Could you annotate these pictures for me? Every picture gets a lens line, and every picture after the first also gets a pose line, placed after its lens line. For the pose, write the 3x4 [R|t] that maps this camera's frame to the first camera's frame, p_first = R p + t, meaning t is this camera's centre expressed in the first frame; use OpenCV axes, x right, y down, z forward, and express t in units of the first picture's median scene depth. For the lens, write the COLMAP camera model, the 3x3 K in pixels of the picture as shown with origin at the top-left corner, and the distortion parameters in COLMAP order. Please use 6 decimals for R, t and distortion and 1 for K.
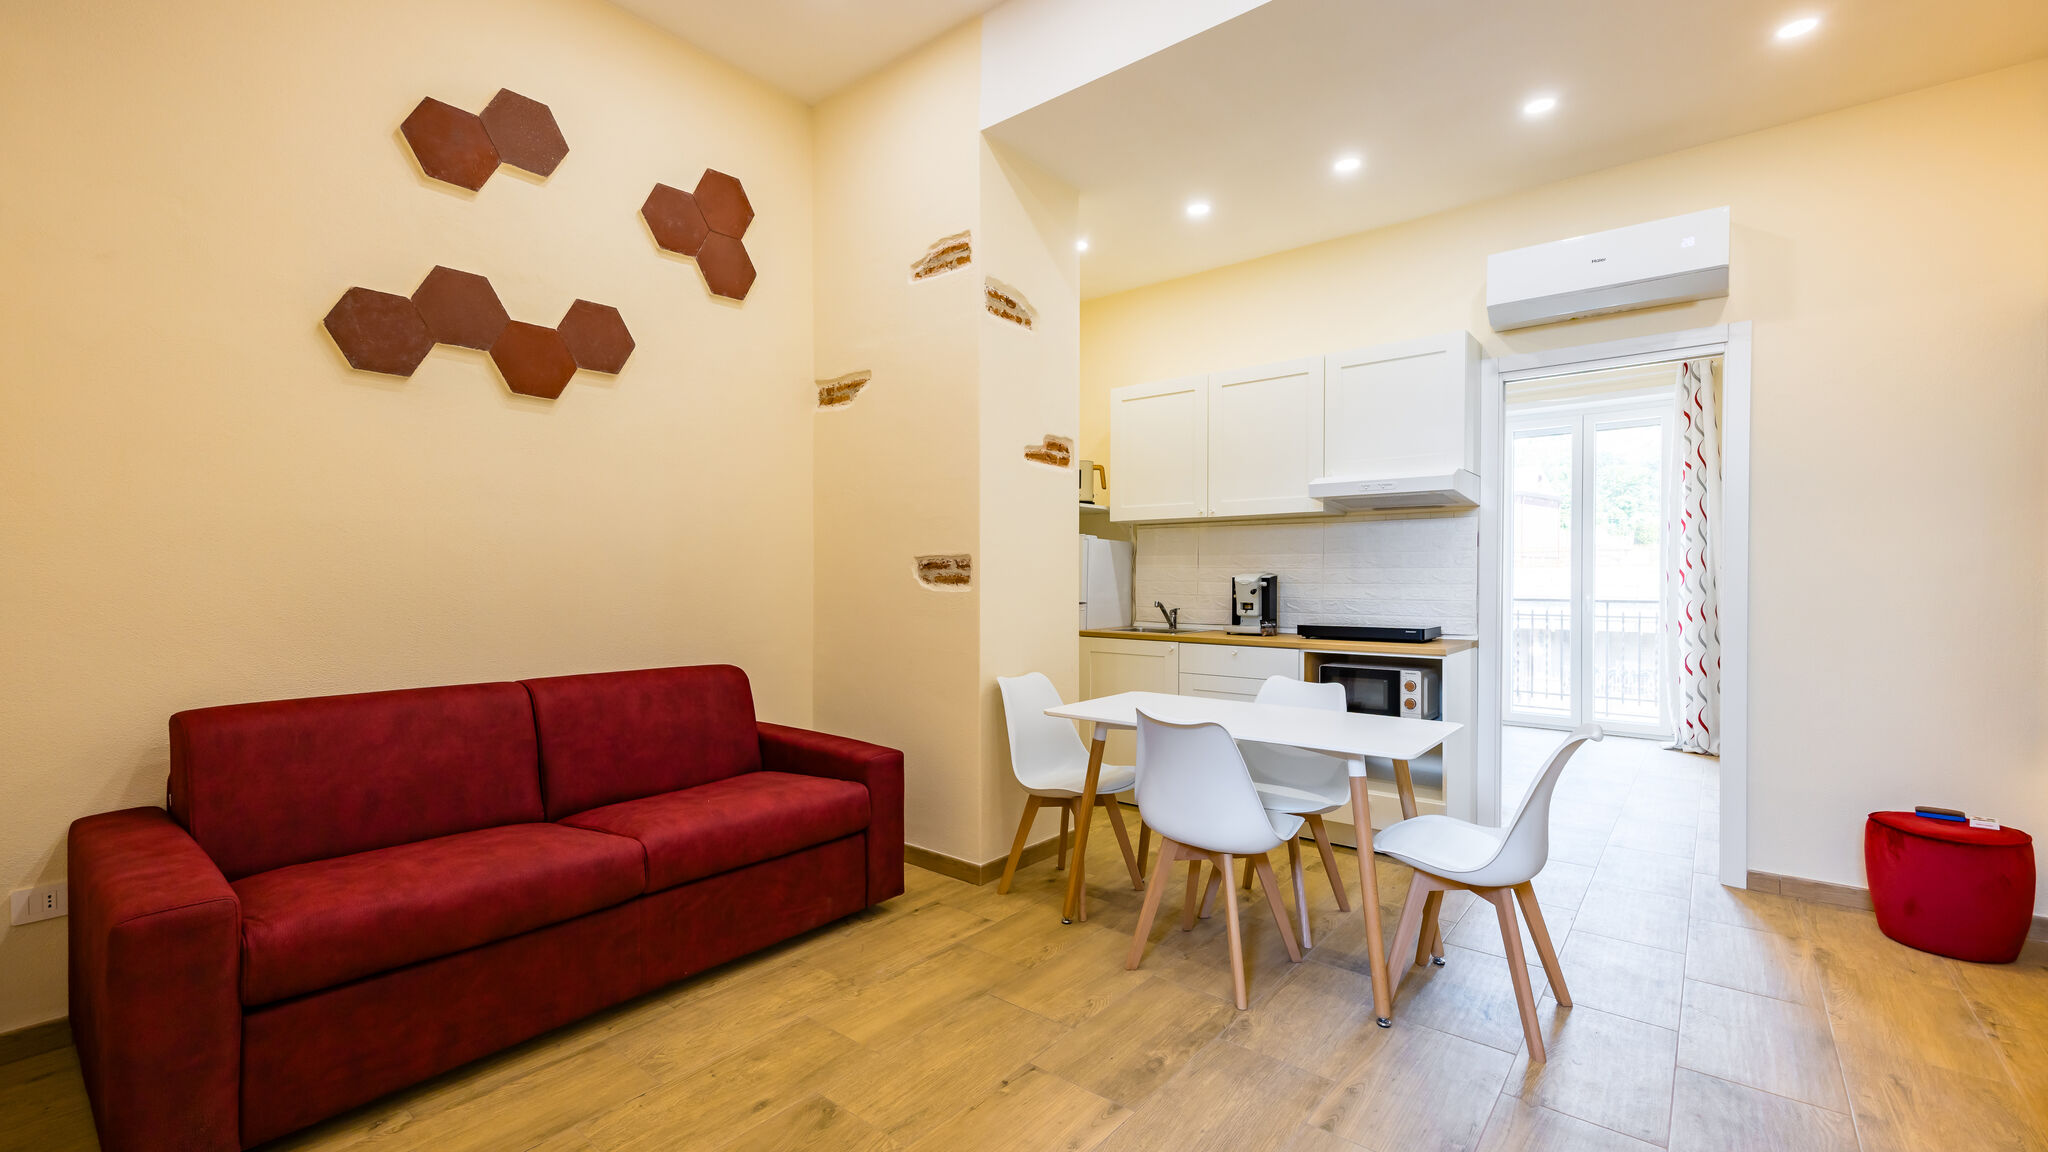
lens RADIAL K [[858.7, 0, 1007.8], [0, 858.7, 585.8], [0, 0, 1]] dist [0.015725, -0.000306]
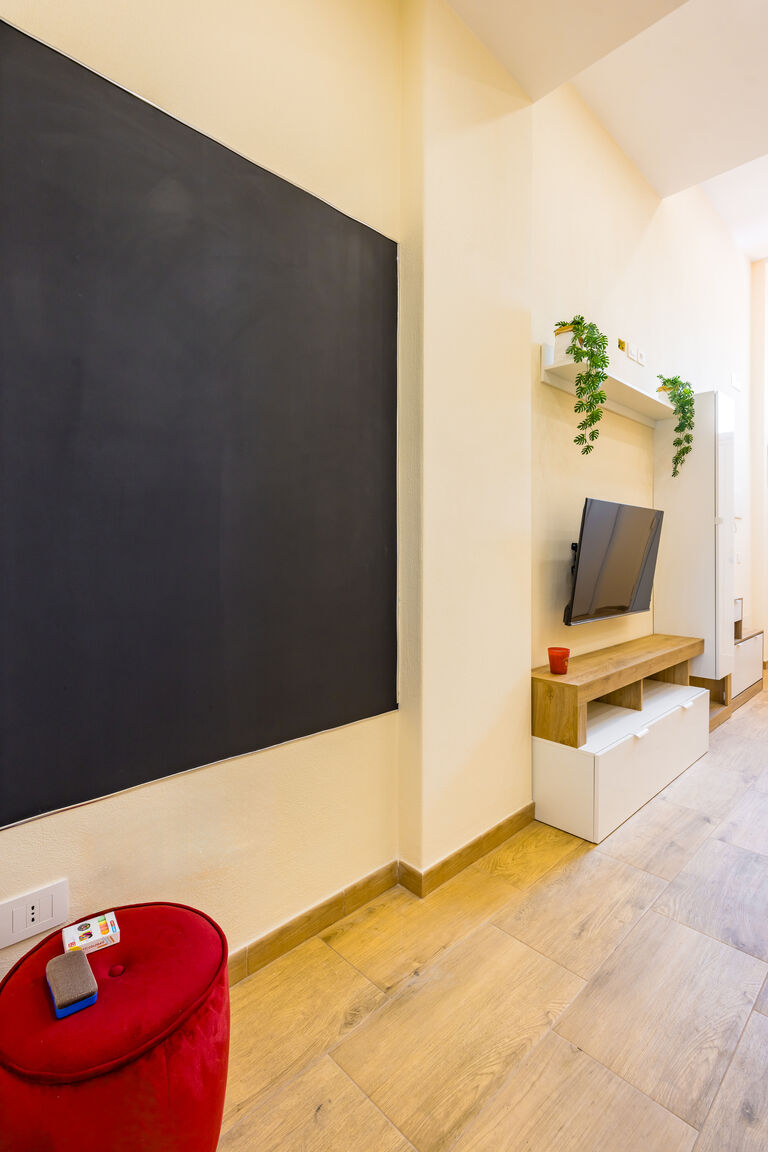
lens RADIAL K [[553.0, 0, 359.3], [0, 553.0, 544.7], [0, 0, 1]] dist [0.003791, 0.000221]
pose [[-0.992144, -0.002497, 0.125077, 0.729722], [-0.001878, 0.999985, 0.005064, 0.017391], [-0.125088, 0.004789, -0.992134, 1.069881]]
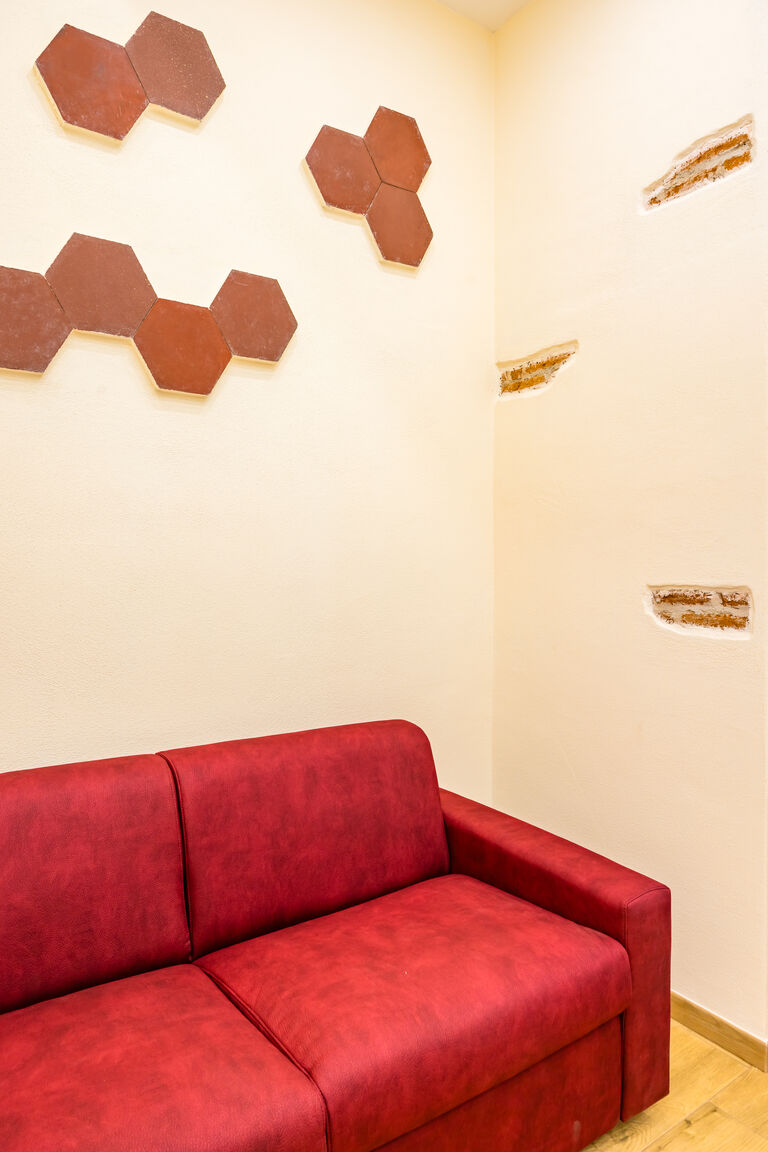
lens RADIAL K [[719.8, 0, 362.2], [0, 719.8, 574.7], [0, 0, 1]] dist [-0.006934, -0.002919]
pose [[0.957137, 0.005054, -0.289591, -0.167360], [-0.003298, 0.999973, 0.006553, -0.046921], [0.289616, -0.005318, 0.957128, 0.349111]]
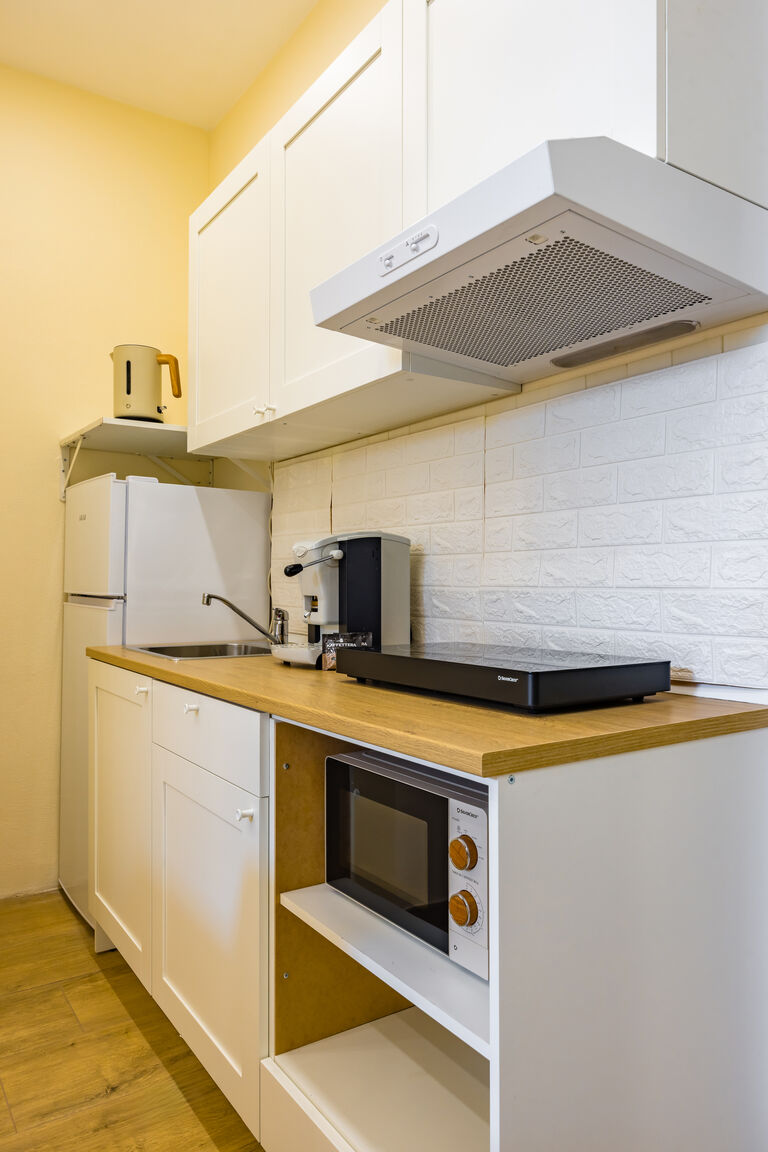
lens RADIAL K [[807.5, 0, 384.0], [0, 807.5, 576.0], [0, 0, 1]] dist [0.001457, 0.000350]
pose [[0.957937, -0.002497, -0.286969, 0.547628], [-0.002542, 0.999849, -0.017187, 0.020376], [0.286968, 0.017194, 0.957786, 0.738391]]
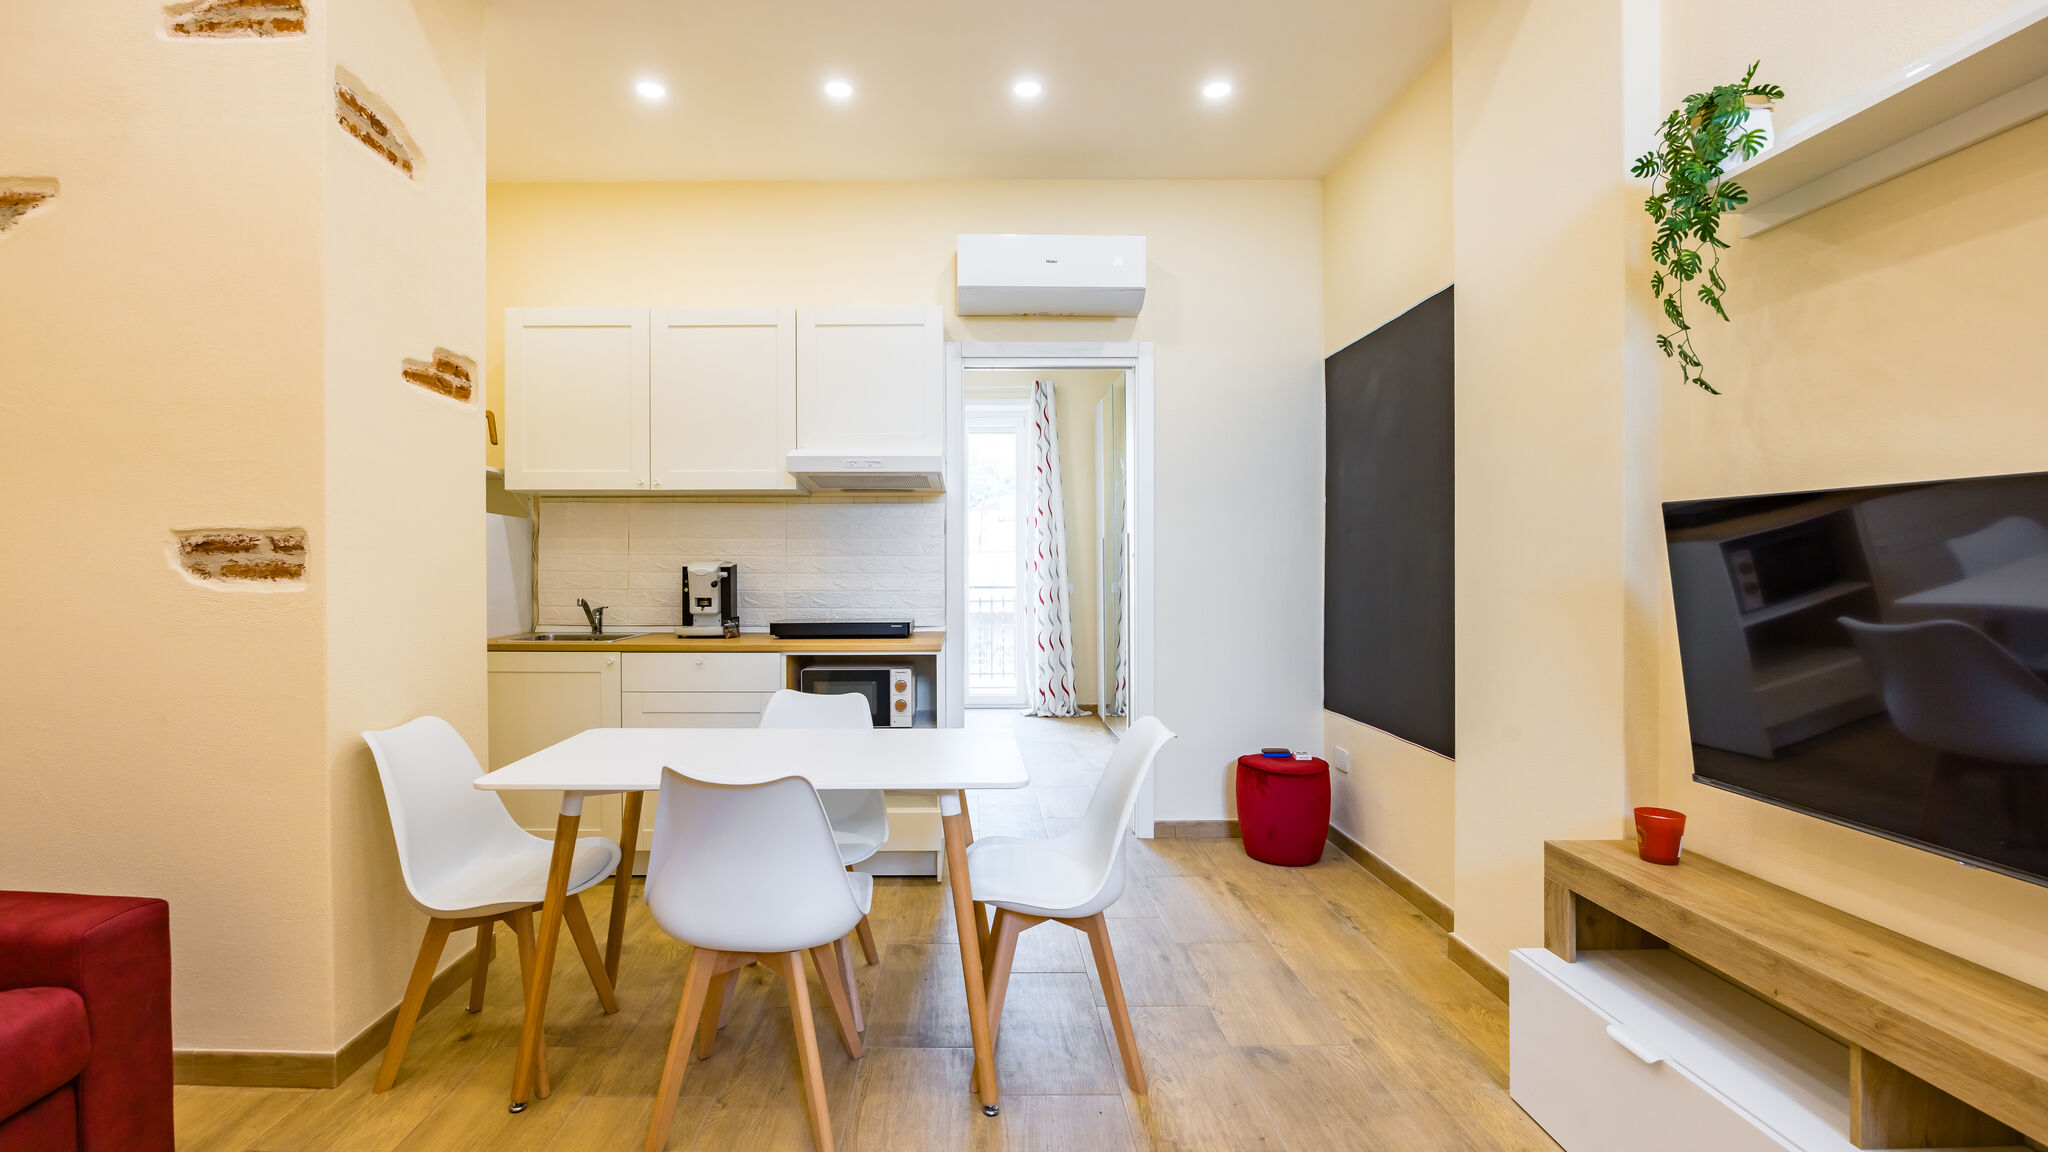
lens RADIAL K [[888.3, 0, 970.1], [0, 888.3, 571.4], [0, 0, 1]] dist [-0.013306, 0.000610]
pose [[0.773152, -0.005396, 0.634198, -0.071460], [0.008737, 0.999960, -0.002143, -0.001566], [-0.634161, 0.007198, 0.773167, 0.240721]]
